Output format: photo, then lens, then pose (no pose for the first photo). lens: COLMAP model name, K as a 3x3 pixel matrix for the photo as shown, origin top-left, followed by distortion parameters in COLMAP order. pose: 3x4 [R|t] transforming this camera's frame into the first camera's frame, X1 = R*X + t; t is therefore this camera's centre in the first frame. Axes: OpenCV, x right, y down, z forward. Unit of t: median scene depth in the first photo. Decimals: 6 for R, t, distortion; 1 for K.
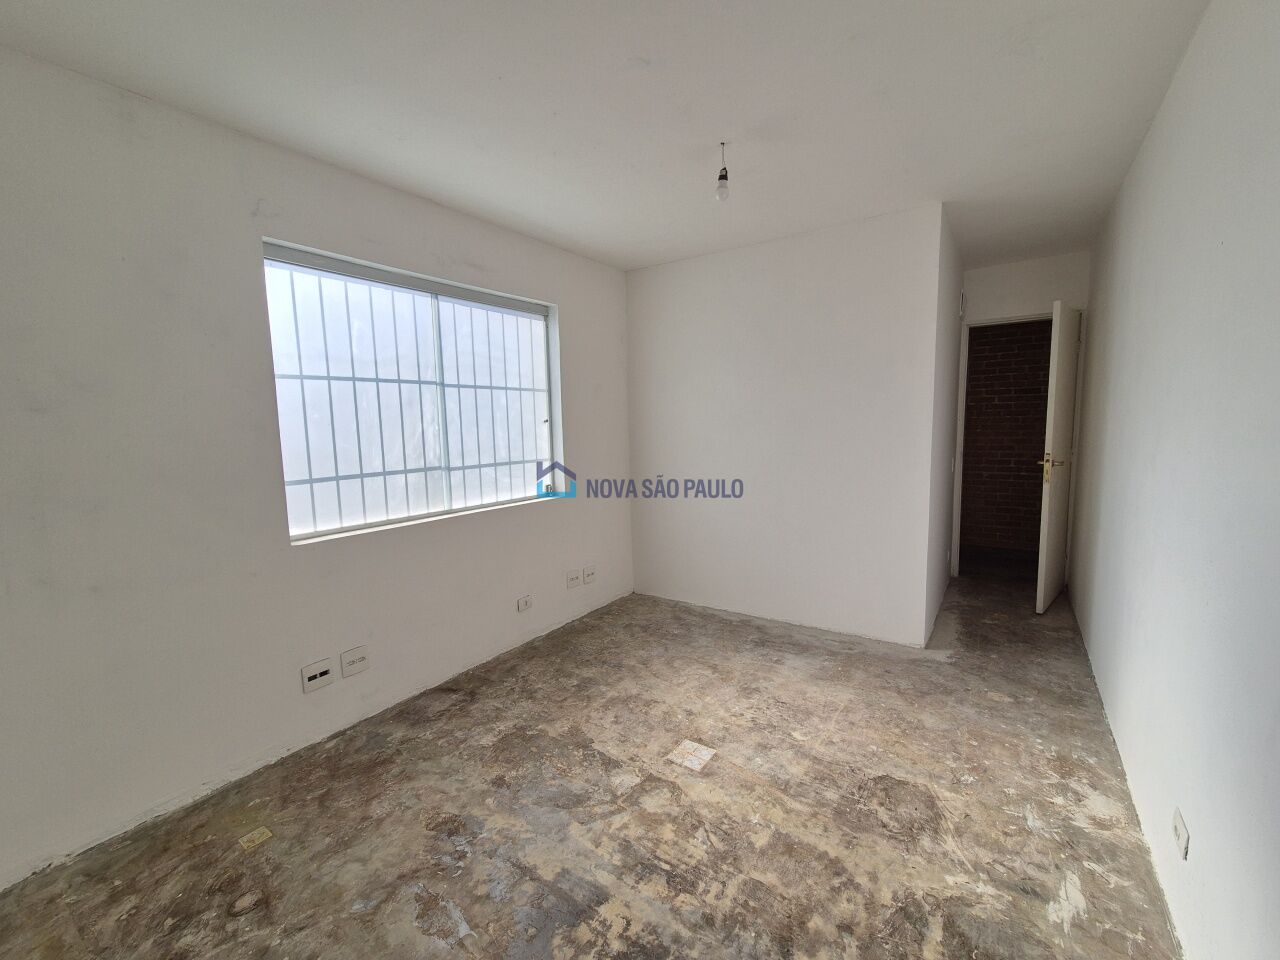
lens RADIAL K [[522.9, 0, 640.0], [0, 522.9, 480.0], [0, 0, 1]] dist [0.000933, 0.000142]
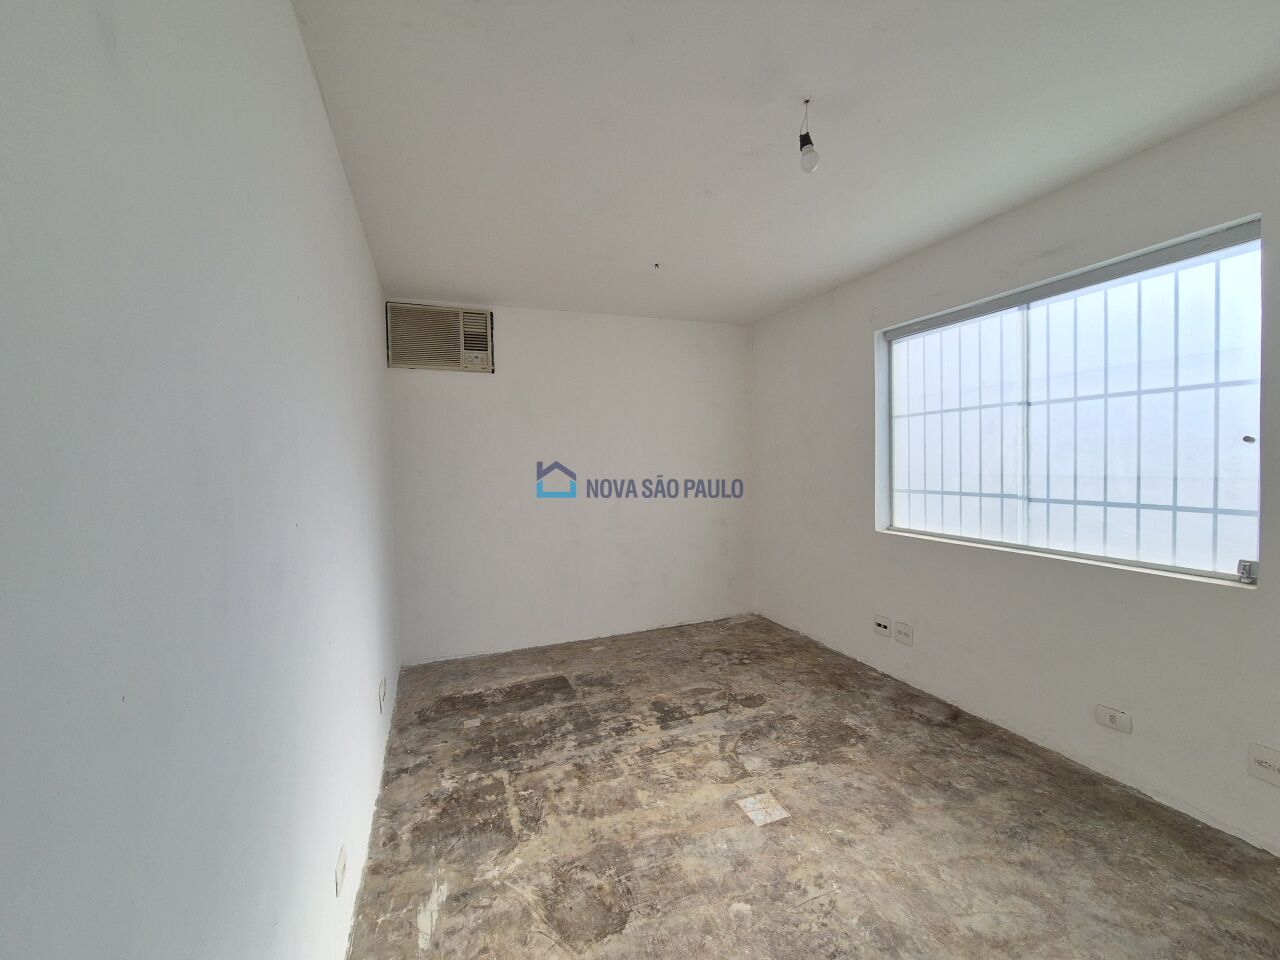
lens RADIAL K [[522.9, 0, 640.0], [0, 522.9, 480.0], [0, 0, 1]] dist [0.000933, 0.000142]
pose [[-0.554605, 0.070942, -0.829084, 1.136020], [-0.052080, 0.991446, 0.119673, -0.196495], [0.830483, 0.109550, -0.546166, 1.490373]]
